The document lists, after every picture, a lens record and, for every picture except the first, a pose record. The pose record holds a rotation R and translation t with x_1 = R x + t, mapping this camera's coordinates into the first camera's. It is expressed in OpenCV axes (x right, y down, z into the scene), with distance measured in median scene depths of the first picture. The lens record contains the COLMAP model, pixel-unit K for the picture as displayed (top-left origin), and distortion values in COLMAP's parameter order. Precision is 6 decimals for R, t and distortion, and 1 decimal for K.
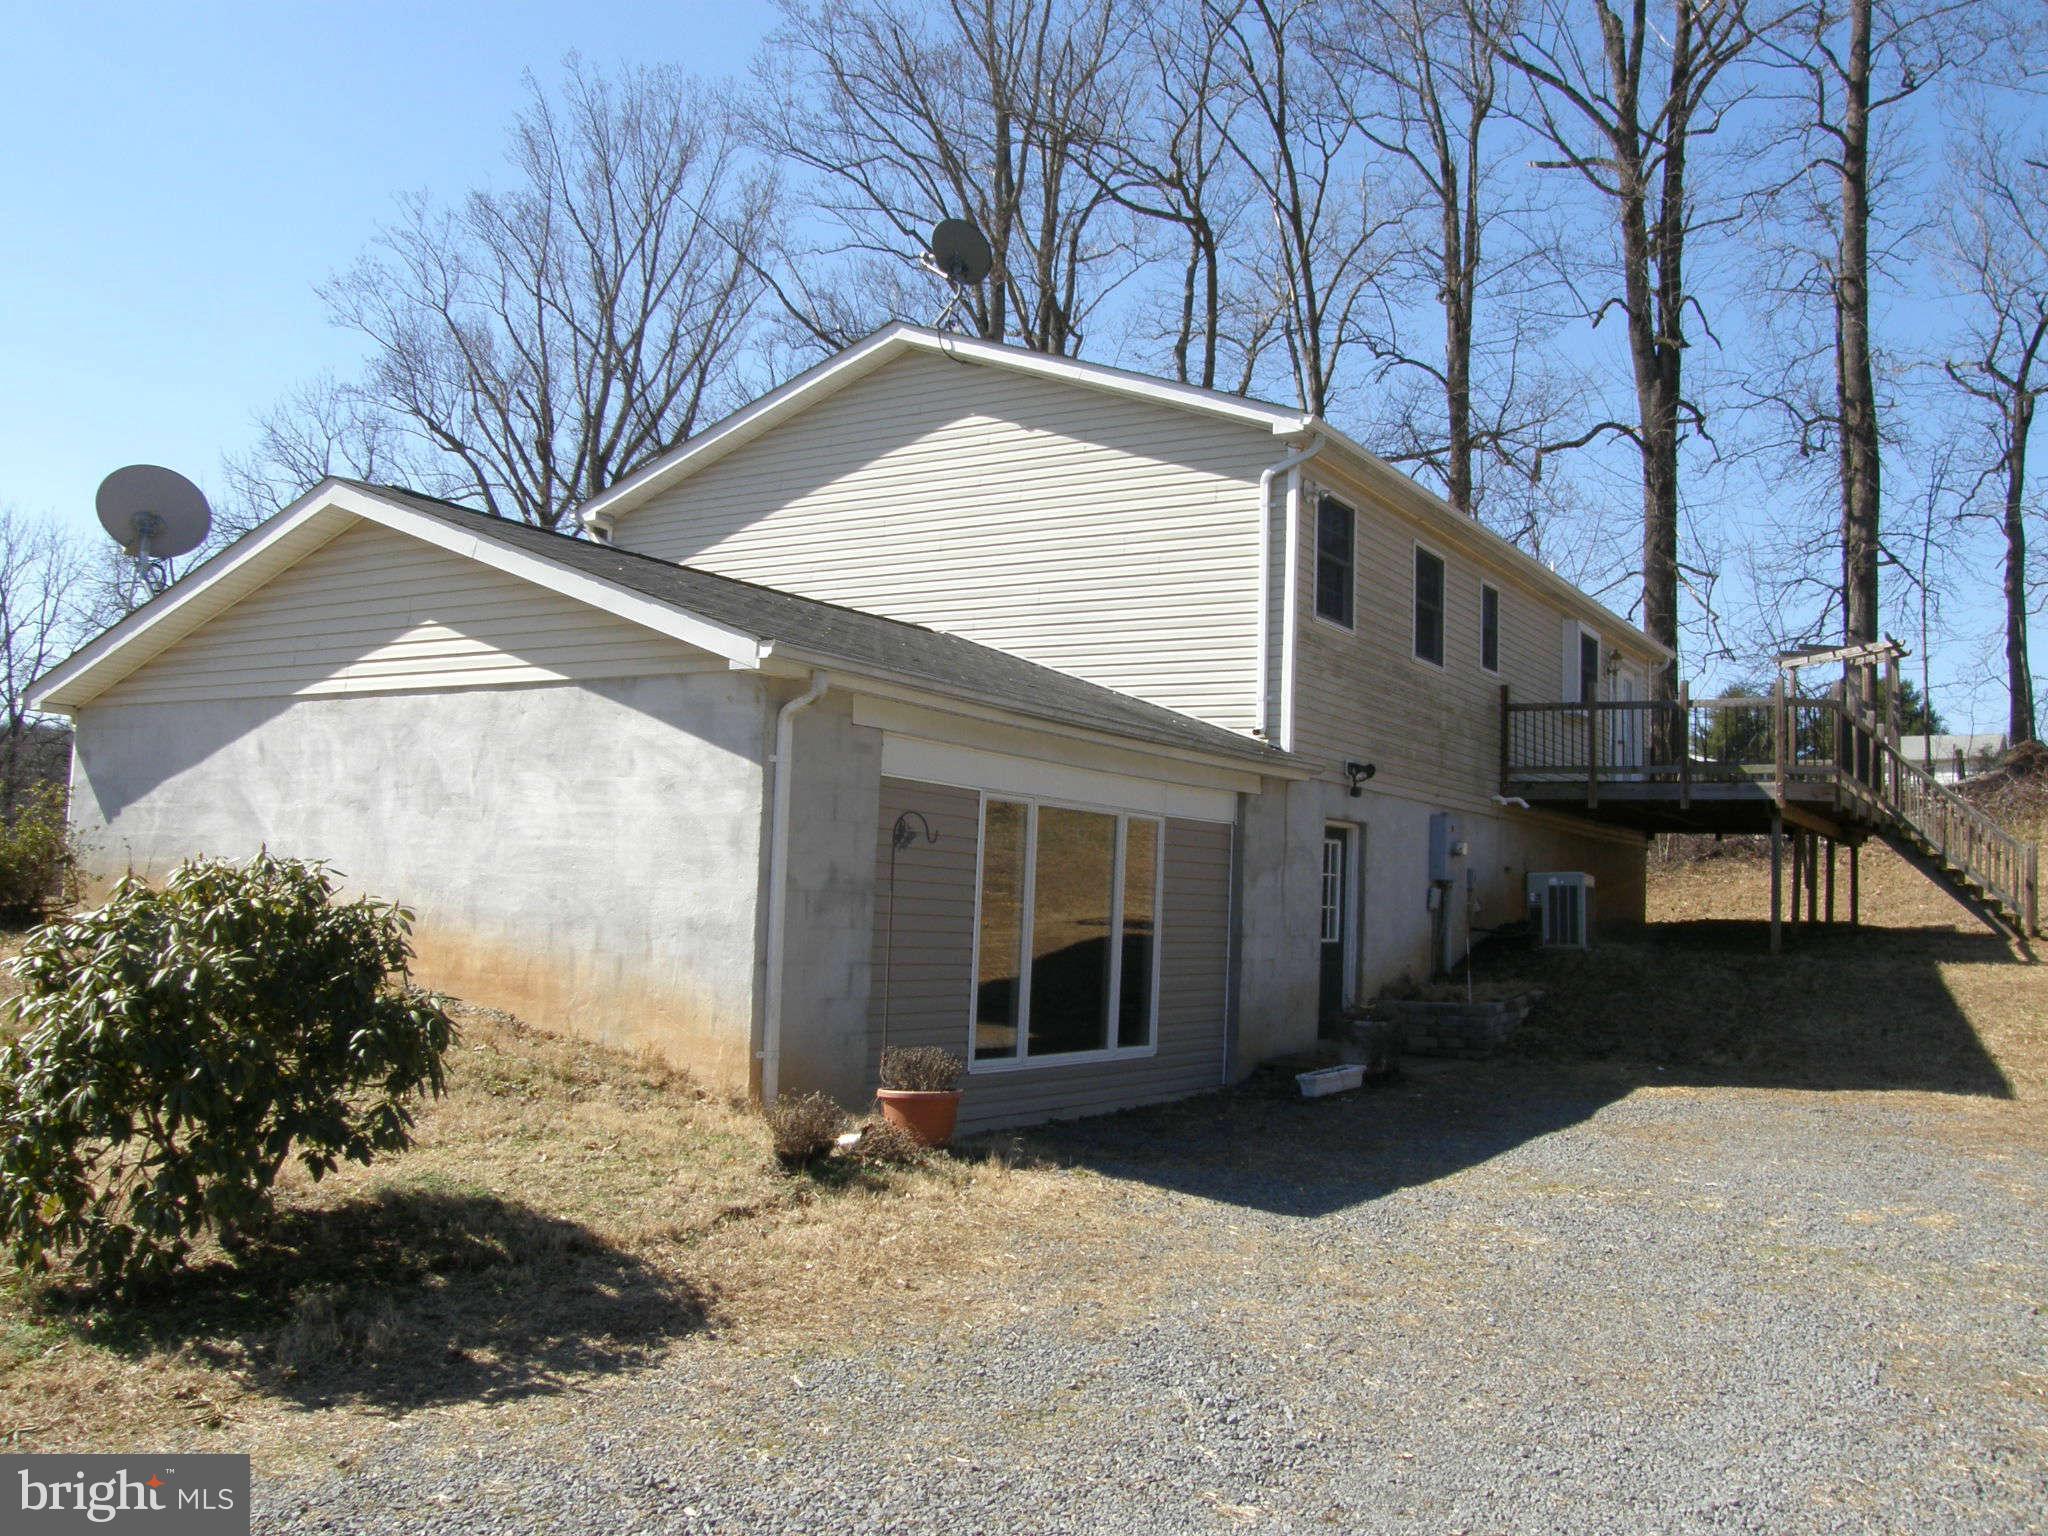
lens RADIAL K [[1740.4, 0, 1024.0], [0, 1740.4, 768.0], [0, 0, 1]] dist [-0.164064, 0.155628]
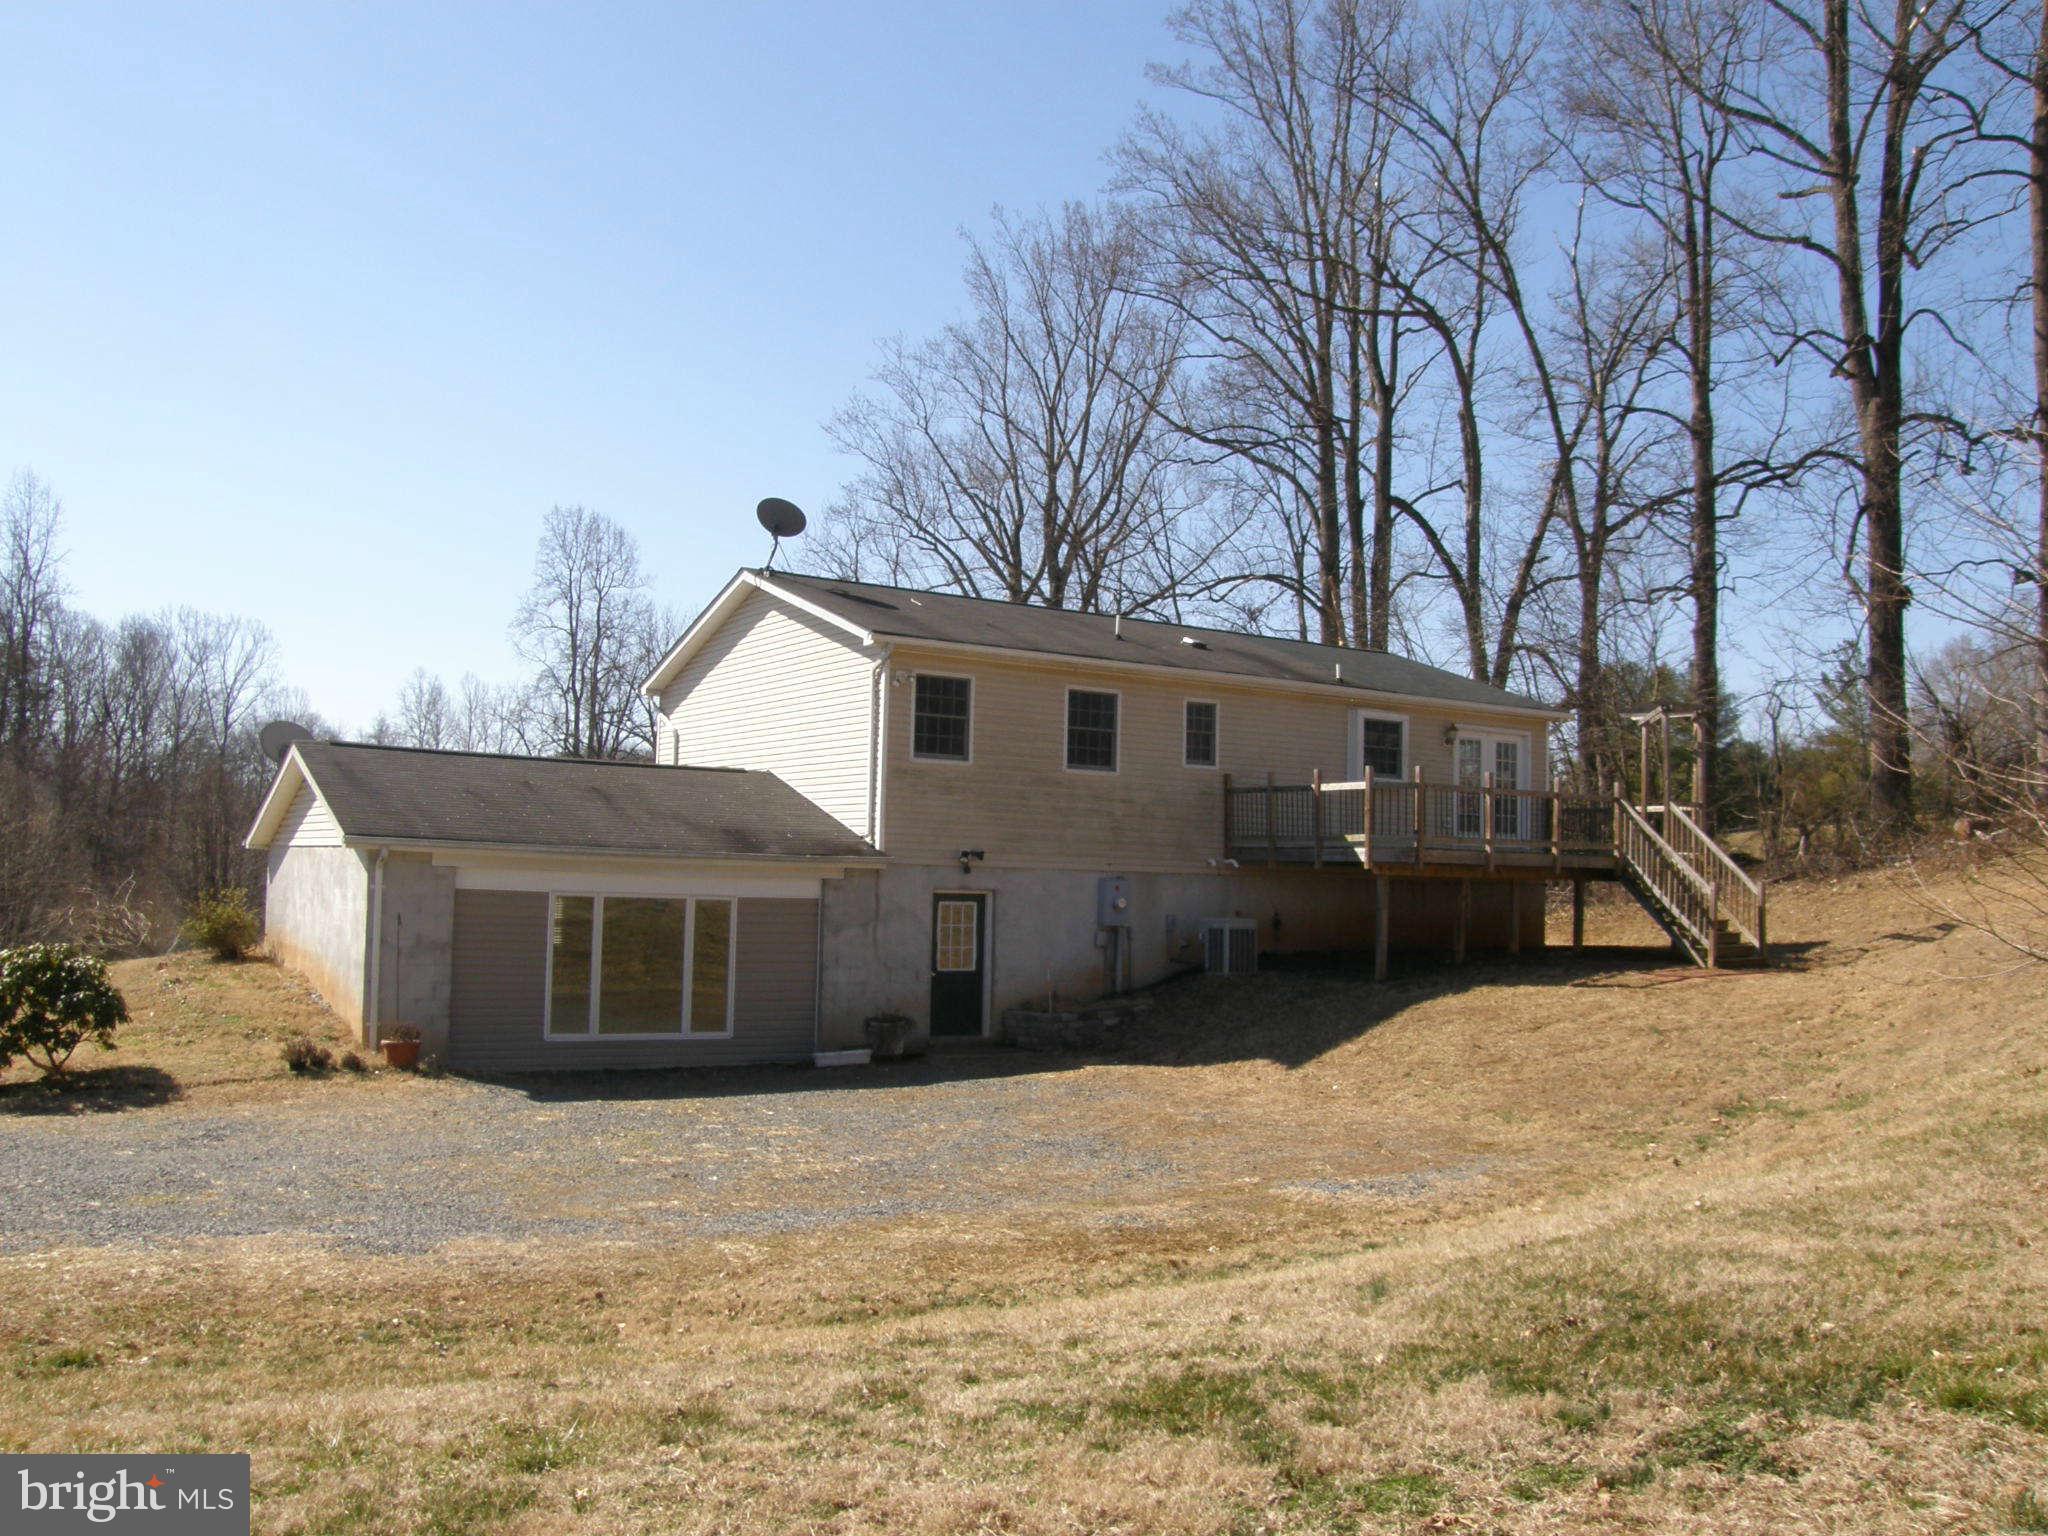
lens RADIAL K [[1726.6, 0, 1024.0], [0, 1726.6, 768.0], [0, 0, 1]] dist [-0.175224, 0.151029]
pose [[0.912239, -0.041913, -0.407508, 0.847793], [0.041404, 0.999092, -0.010074, -0.057420], [0.407560, -0.007683, 0.913146, -0.339463]]
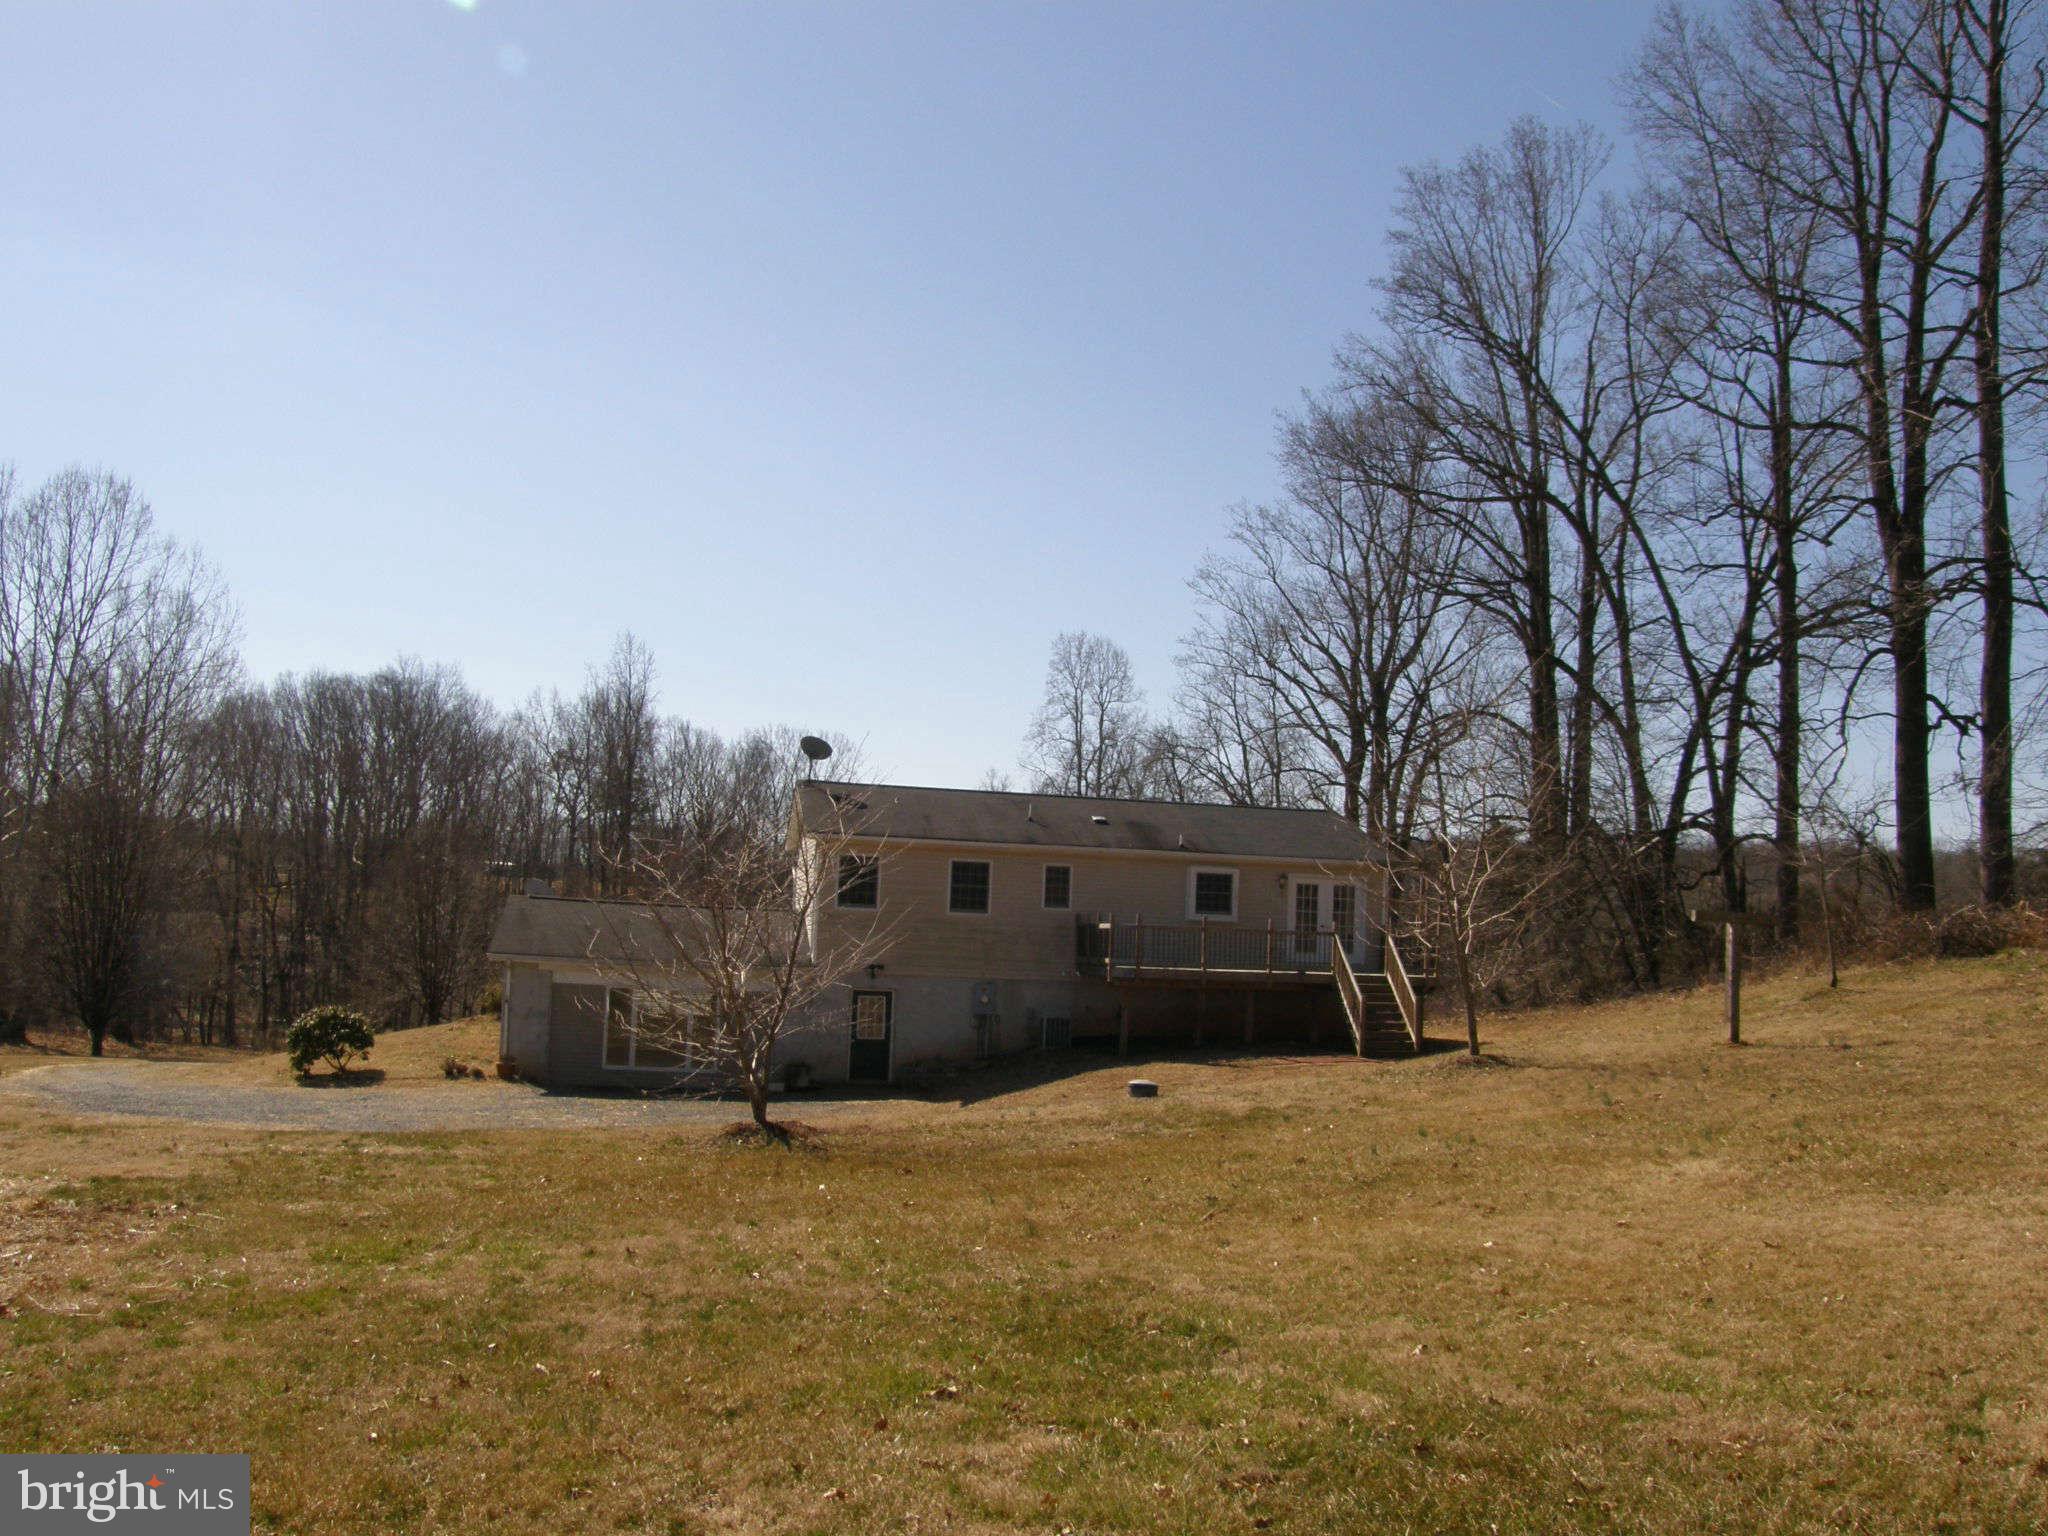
lens RADIAL K [[1726.6, 0, 1024.0], [0, 1726.6, 768.0], [0, 0, 1]] dist [-0.175224, 0.151029]
pose [[0.696111, -0.081051, -0.713345, 2.068842], [0.044430, 0.996566, -0.069875, -0.098926], [0.716558, 0.016947, 0.697321, -0.522447]]
